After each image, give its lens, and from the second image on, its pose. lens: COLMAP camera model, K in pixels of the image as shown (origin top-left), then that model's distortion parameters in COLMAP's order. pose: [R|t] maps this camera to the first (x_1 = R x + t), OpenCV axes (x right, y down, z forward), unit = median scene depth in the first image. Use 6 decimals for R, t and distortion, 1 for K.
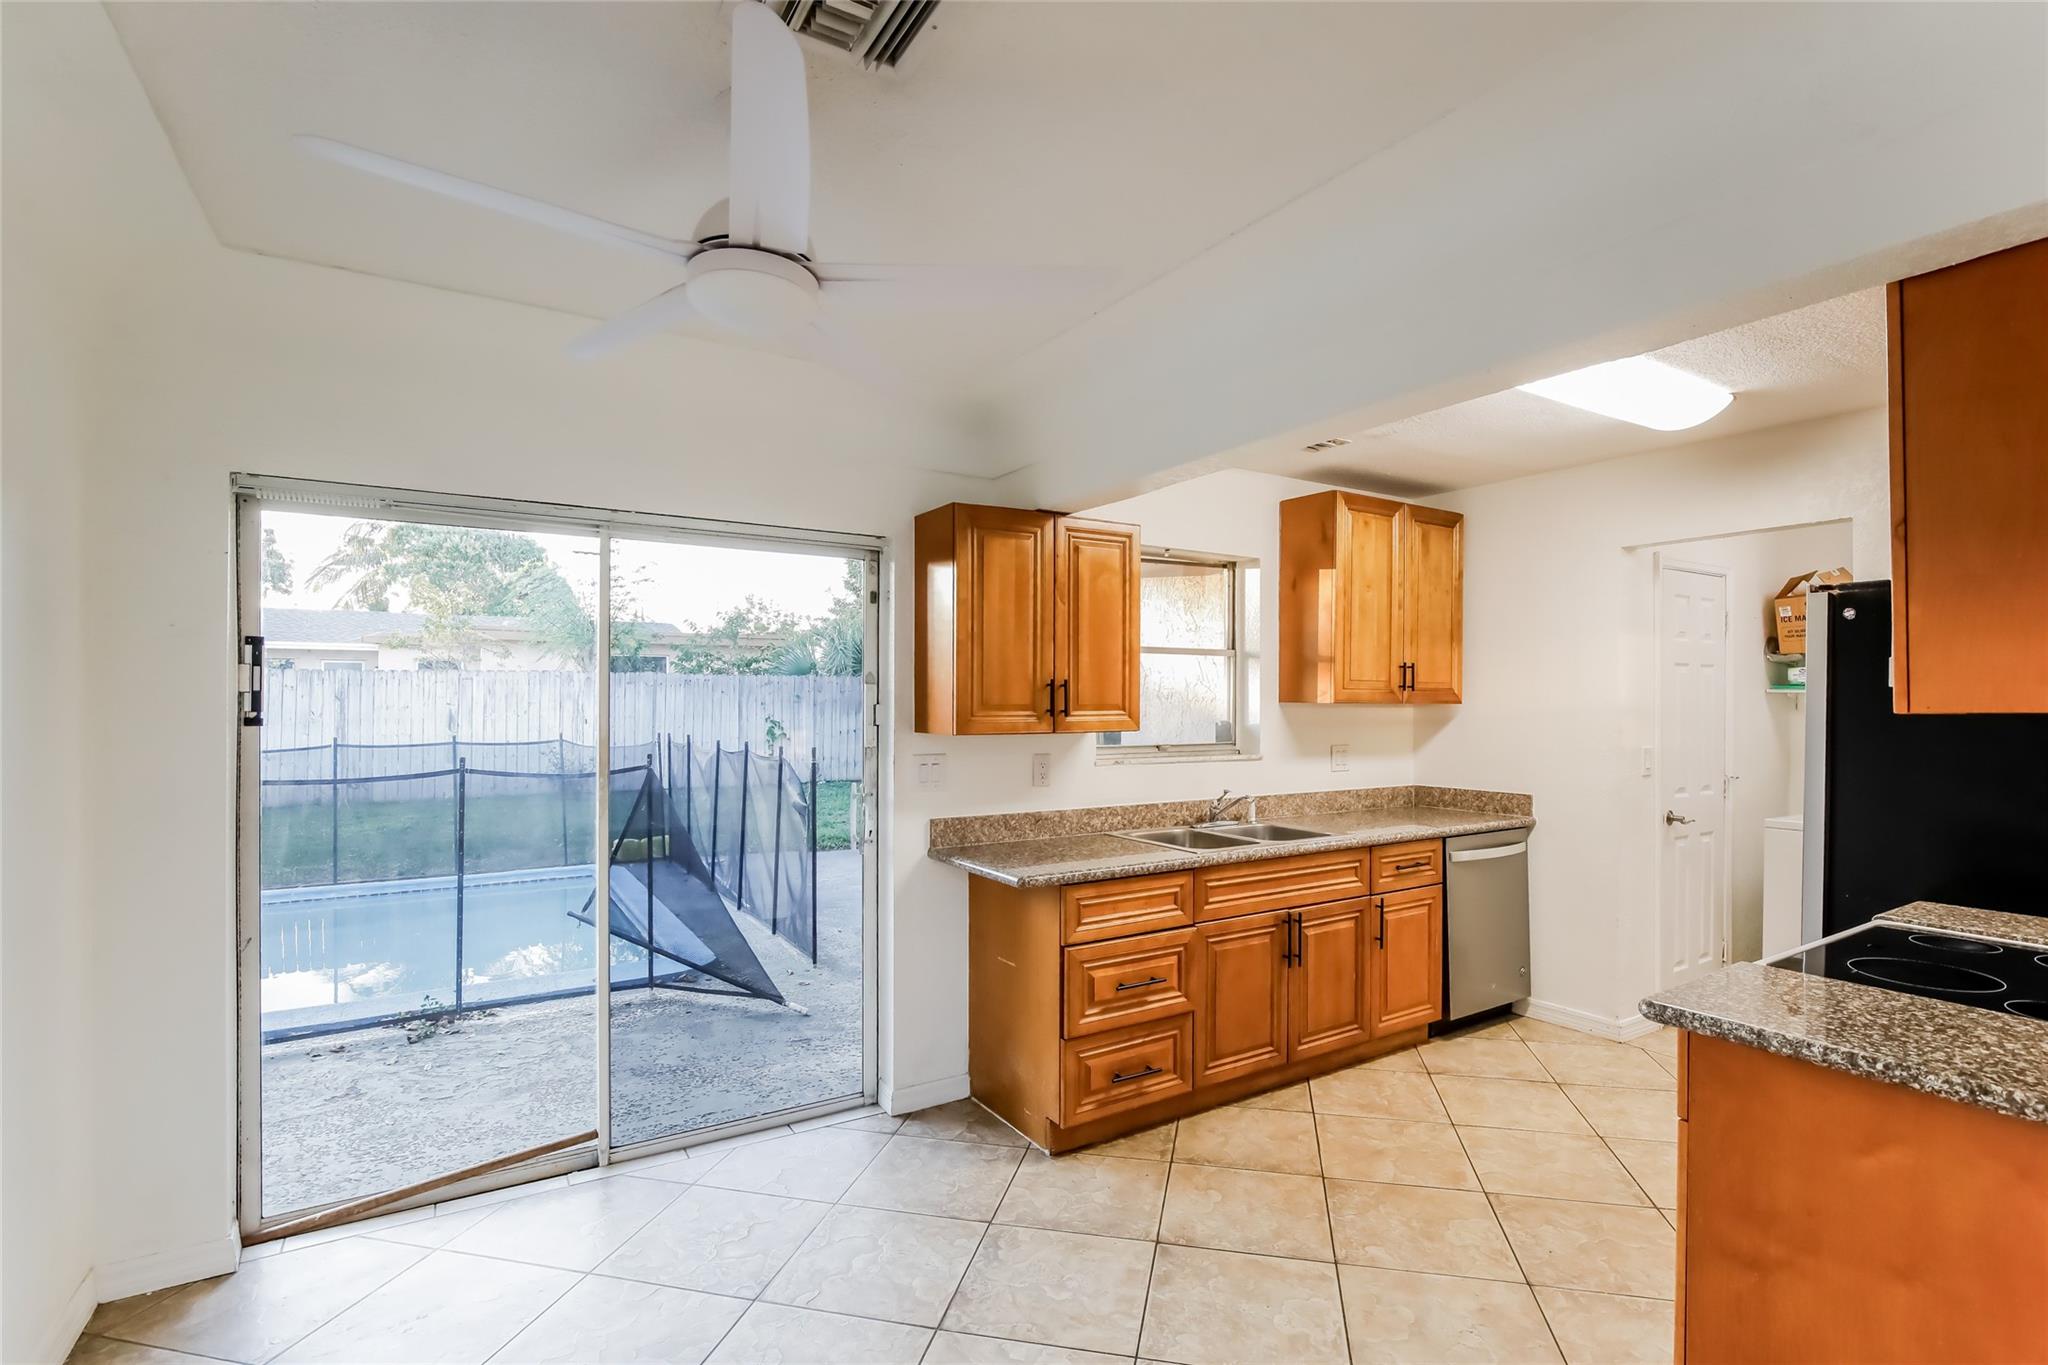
lens RADIAL K [[933.5, 0, 1020.0], [0, 933.5, 697.6], [0, 0, 1]] dist [-0.010980, 0.002293]
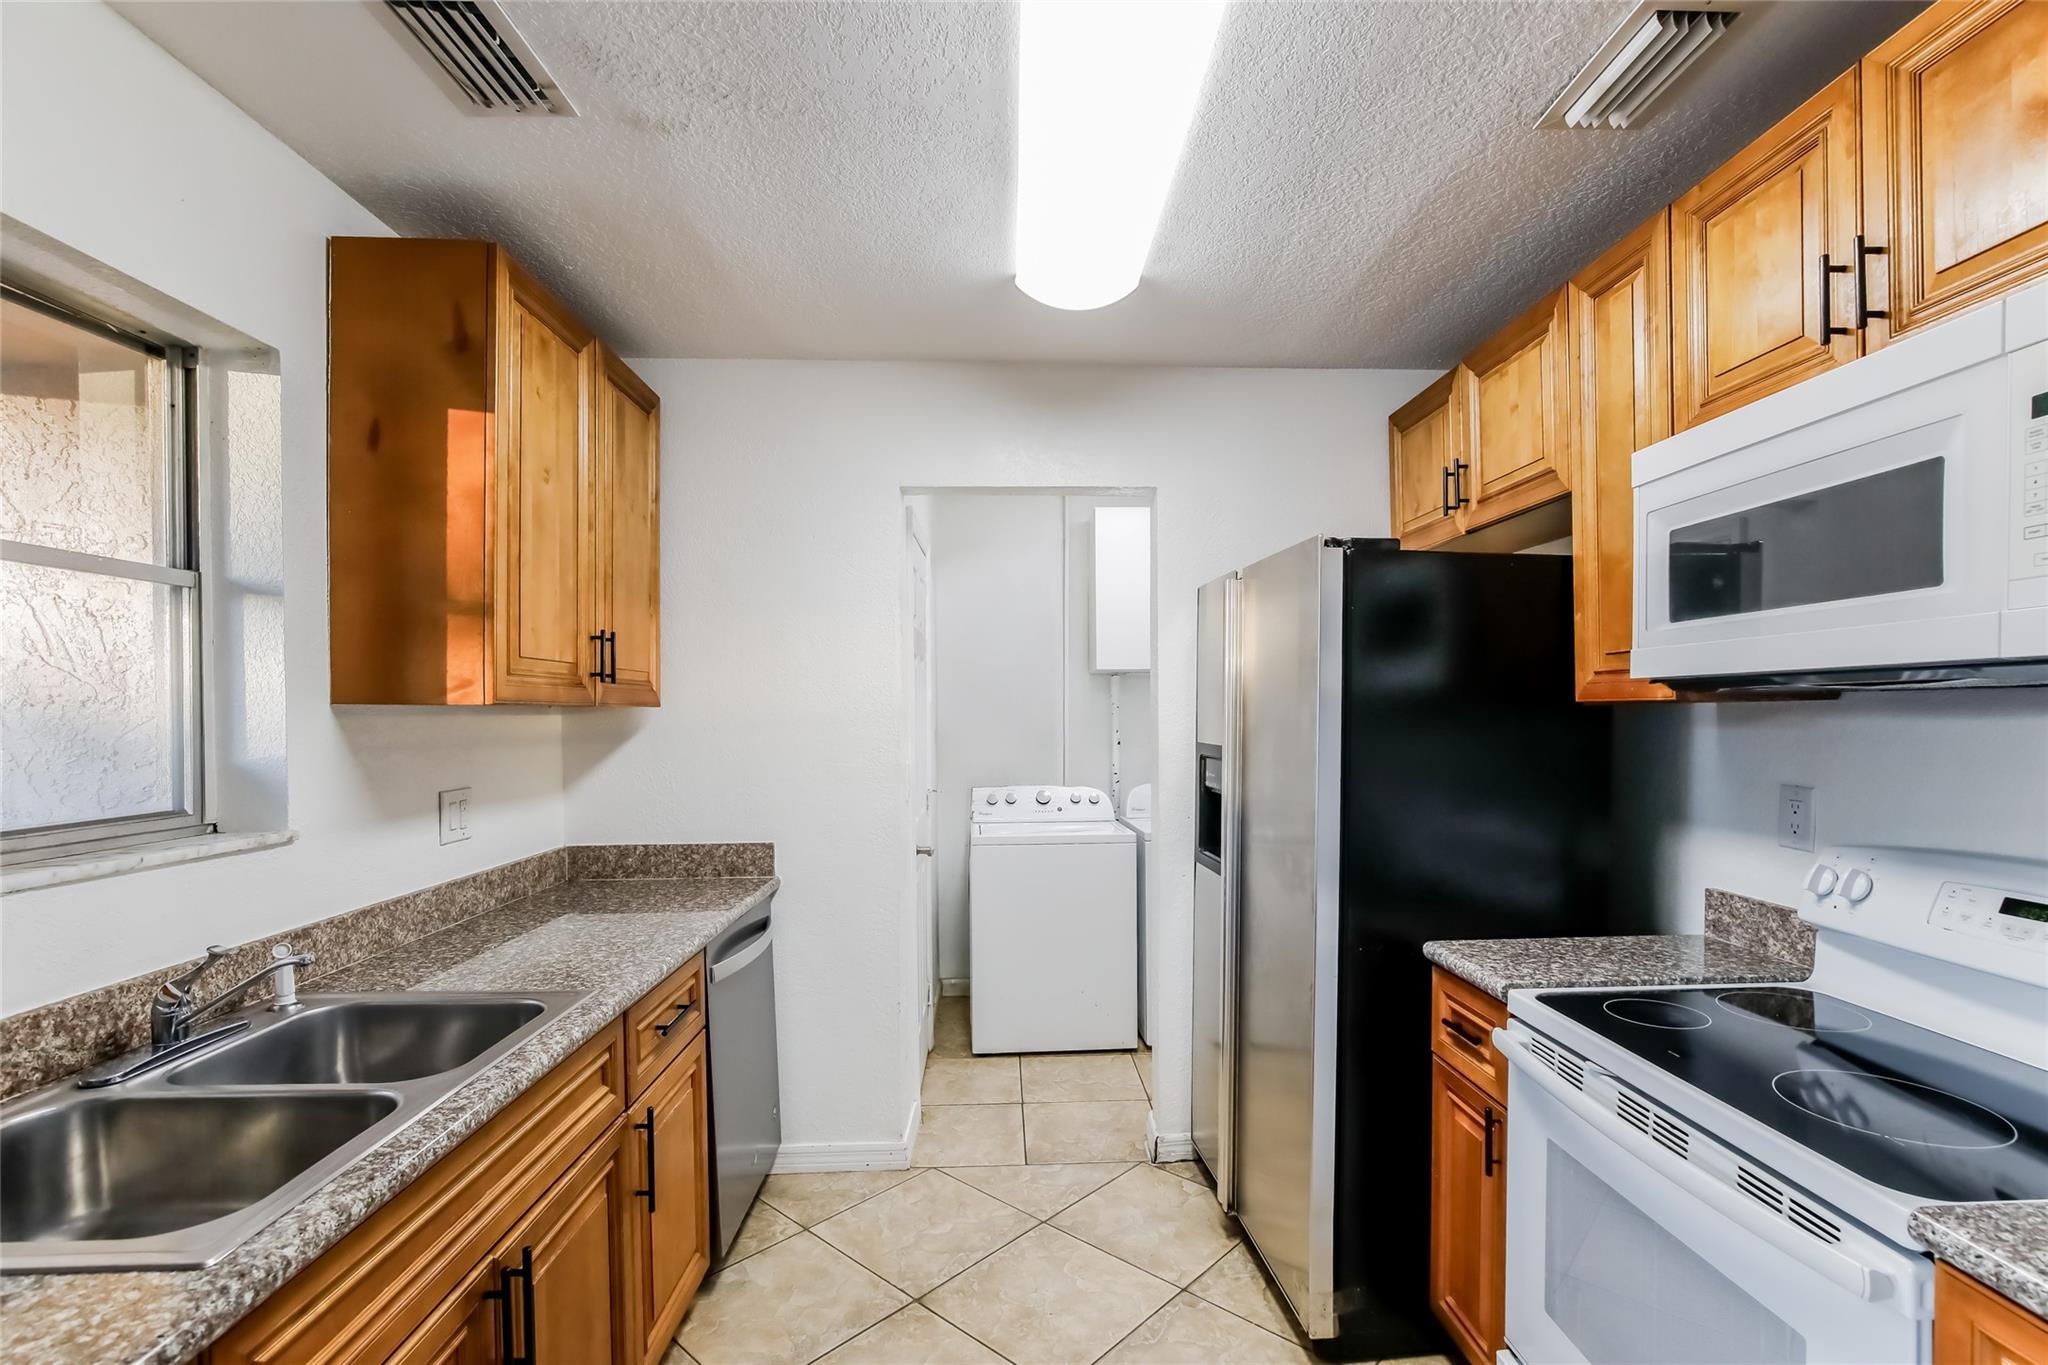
lens RADIAL K [[933.5, 0, 1052.1], [0, 933.5, 723.9], [0, 0, 1]] dist [-0.010980, 0.002293]
pose [[0.475951, -0.017999, 0.879288, 0.058433], [0.003900, 0.999824, 0.018355, 0.007636], [-0.879463, -0.005307, 0.475937, 0.504398]]
